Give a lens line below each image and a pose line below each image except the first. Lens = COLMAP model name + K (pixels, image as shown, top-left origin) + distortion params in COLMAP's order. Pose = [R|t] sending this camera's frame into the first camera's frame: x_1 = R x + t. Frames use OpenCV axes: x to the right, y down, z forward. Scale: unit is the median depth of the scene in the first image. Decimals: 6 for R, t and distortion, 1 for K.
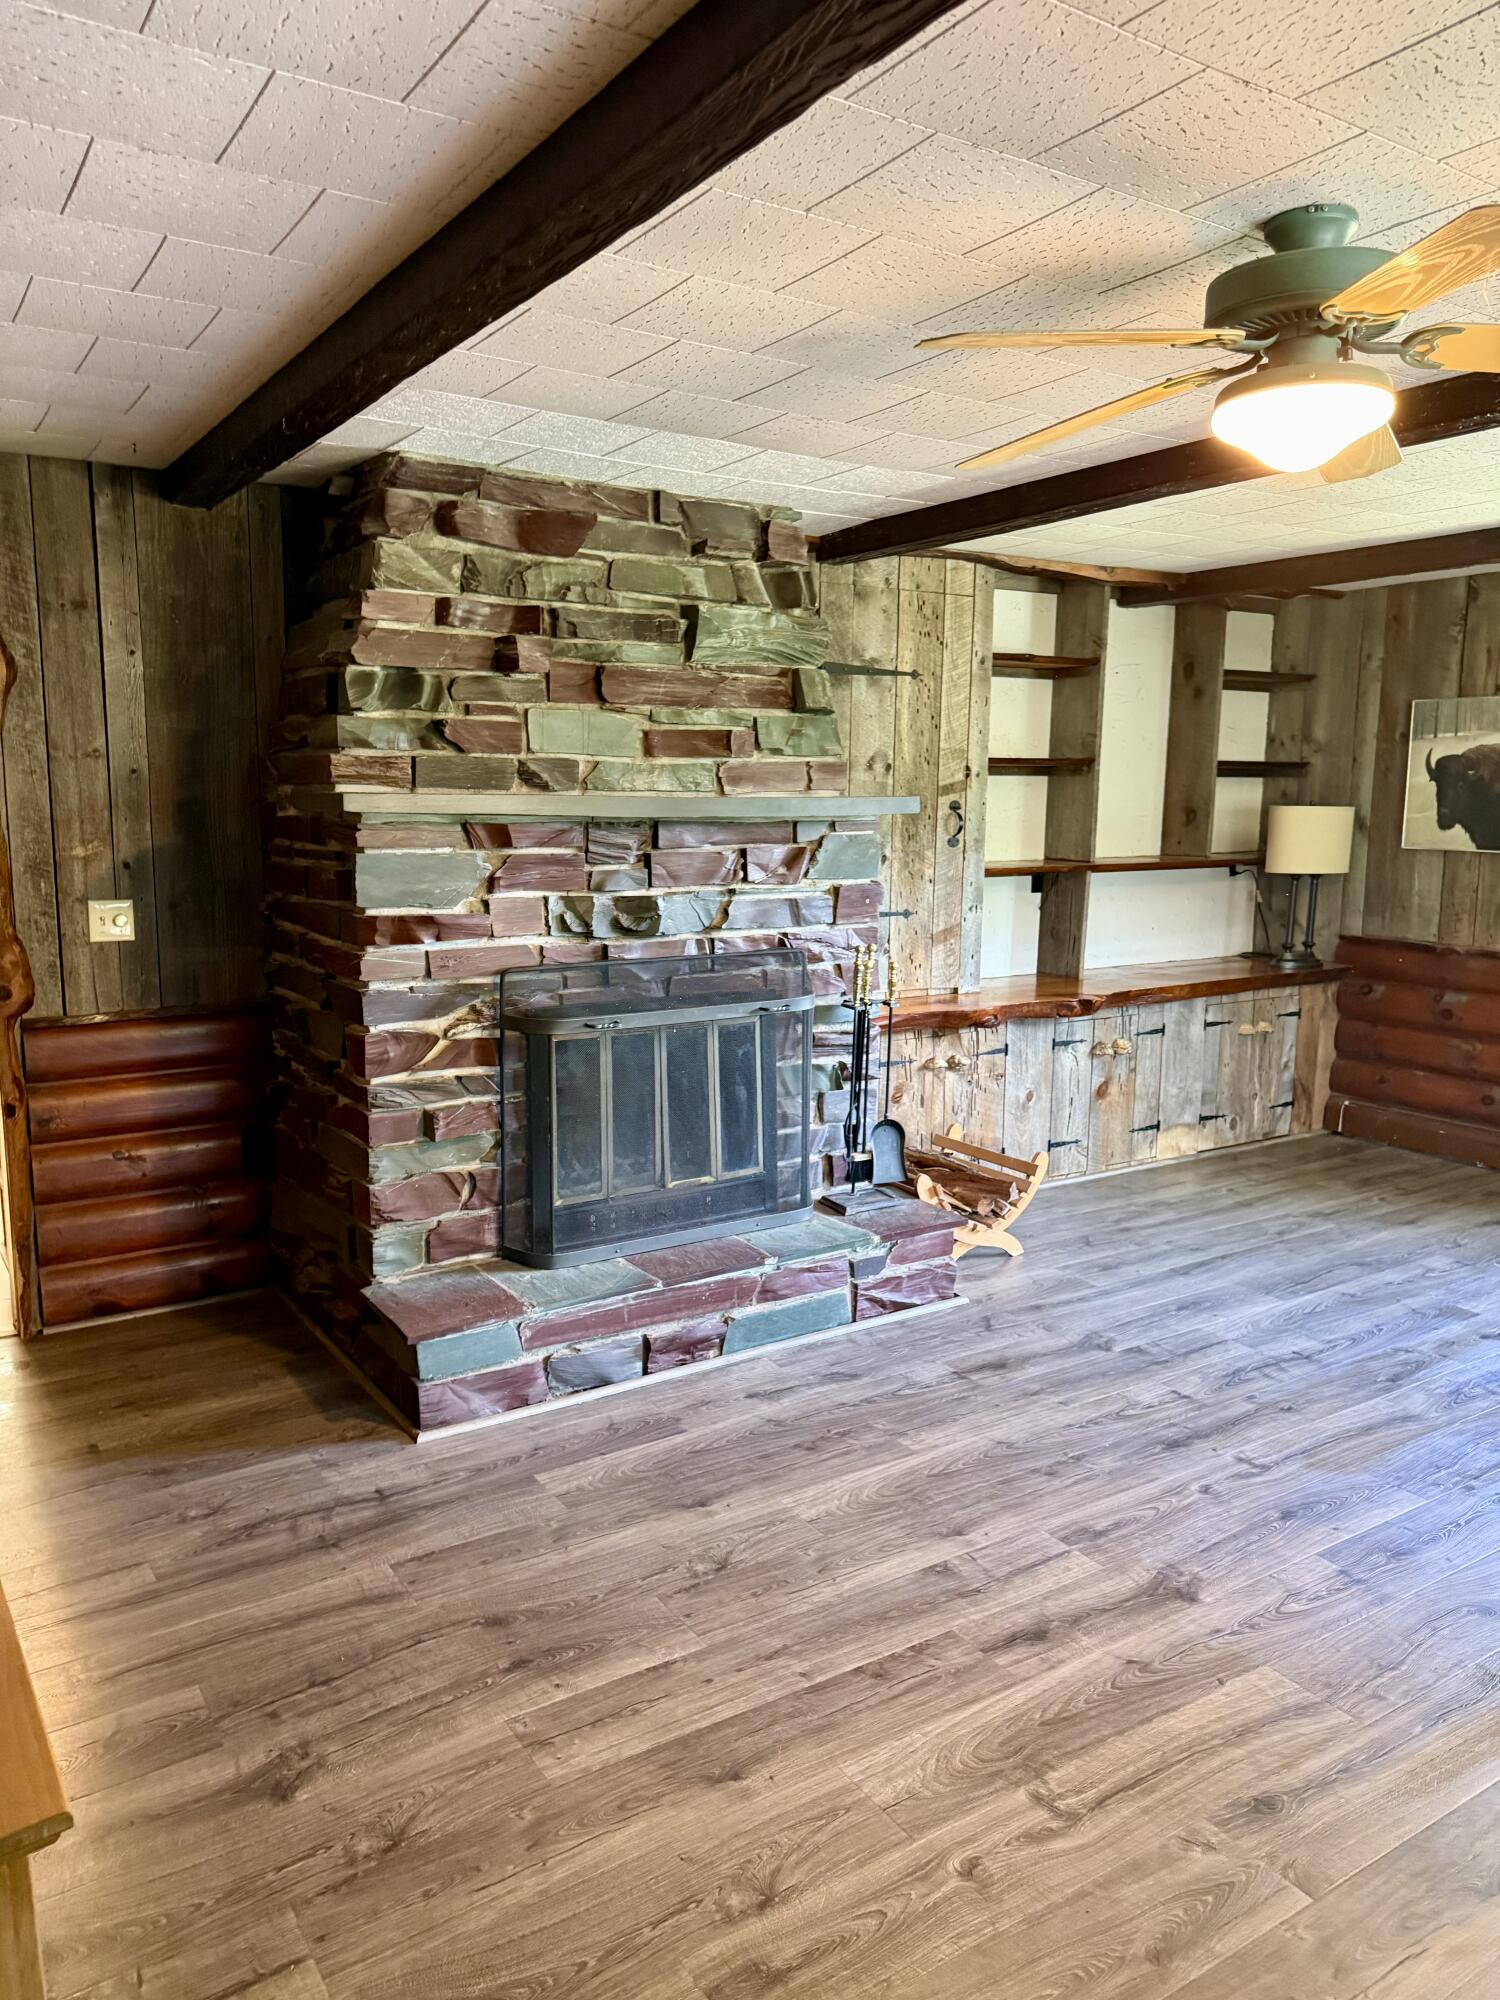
lens RADIAL K [[1415.0, 0, 752.1], [0, 1415.0, 990.2], [0, 0, 1]] dist [0.055404, -0.069363]
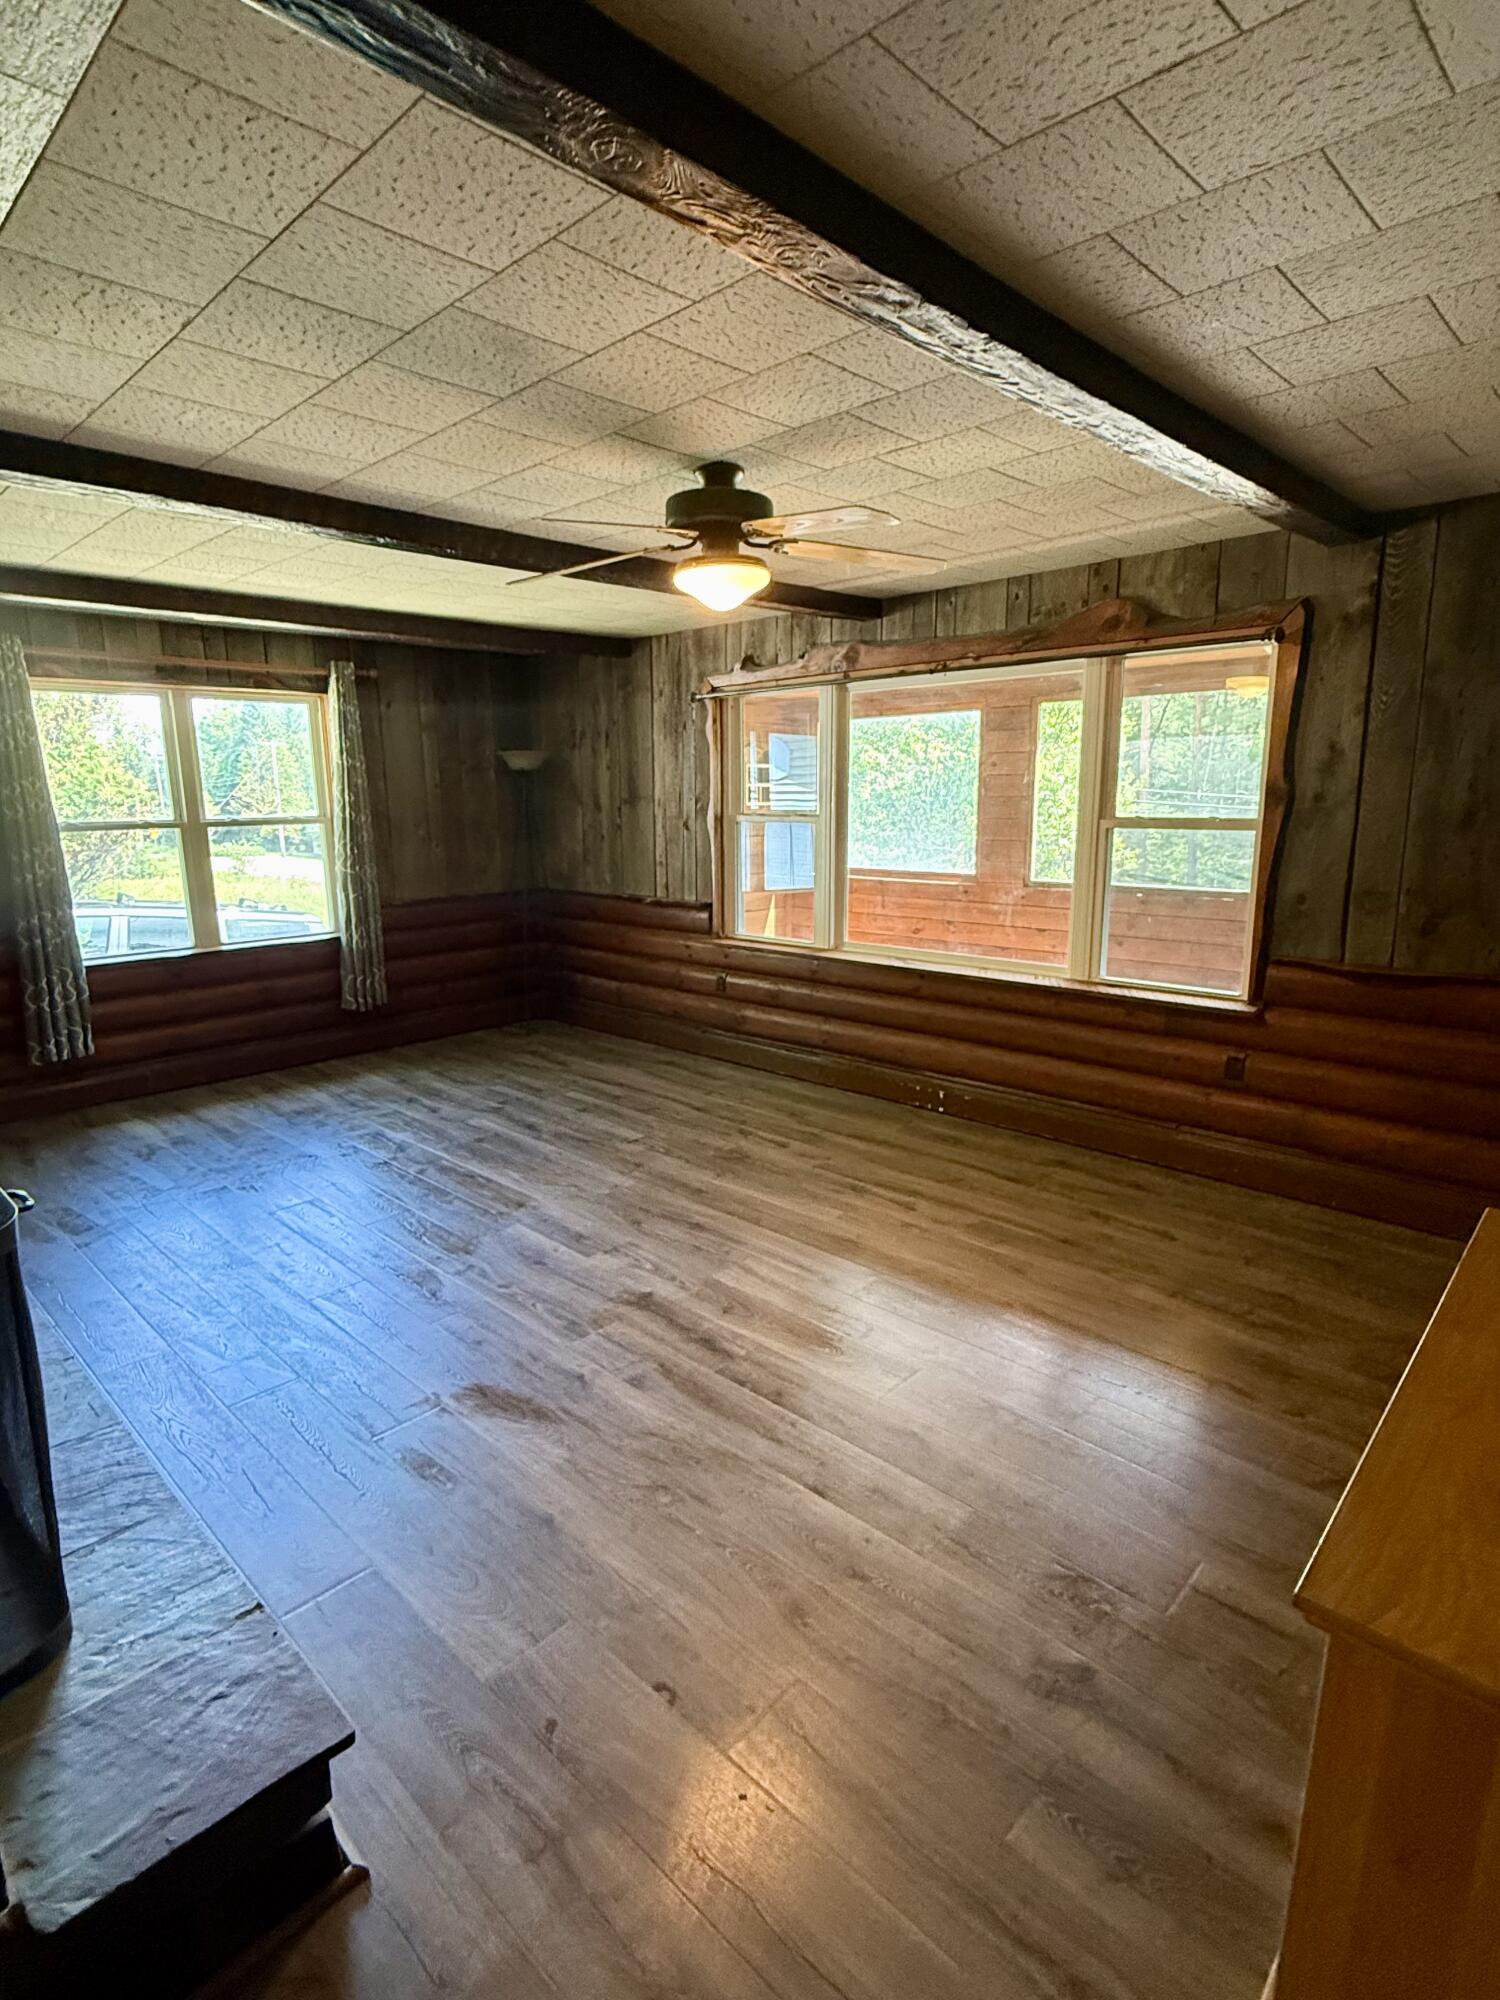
lens RADIAL K [[1025.8, 0, 746.6], [0, 1025.8, 985.7], [0, 0, 1]] dist [0.002770, -0.001224]
pose [[-0.226467, -0.184017, 0.956478, -0.734059], [0.158599, 0.961919, 0.222615, -0.143154], [-0.961020, 0.202112, -0.188658, 1.008358]]
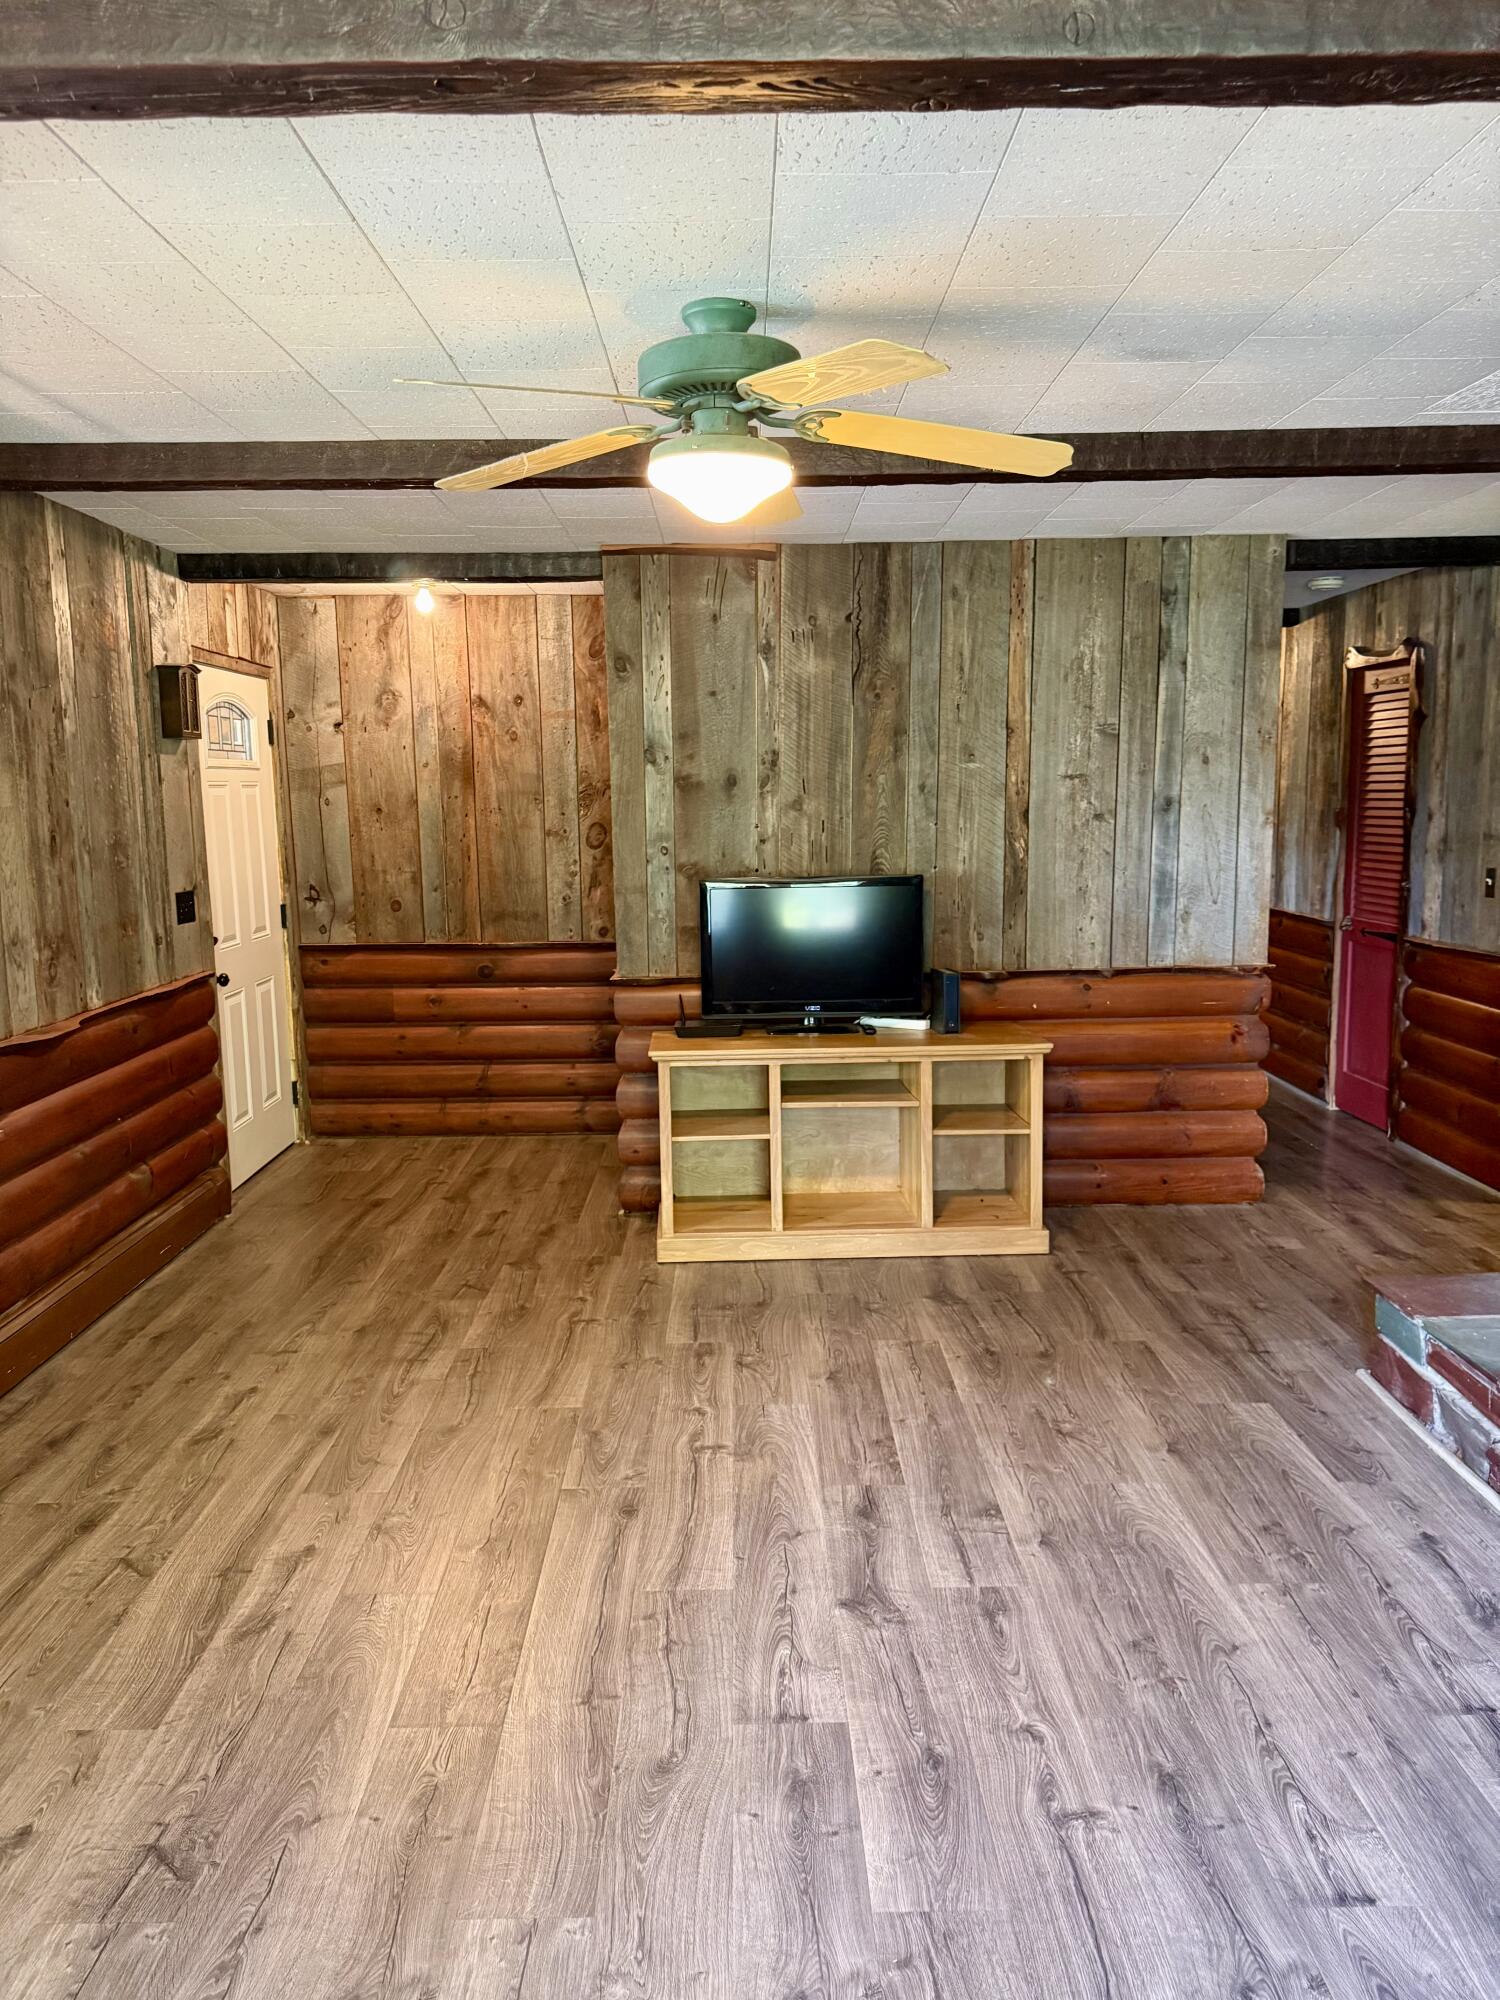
lens RADIAL K [[1415.0, 0, 743.1], [0, 1415.0, 1006.9], [0, 0, 1]] dist [0.055404, -0.069363]
pose [[-0.538740, 0.124847, -0.833170, 1.078122], [-0.116528, 0.968410, 0.220461, -0.175911], [0.834374, 0.215859, -0.507173, 1.307536]]
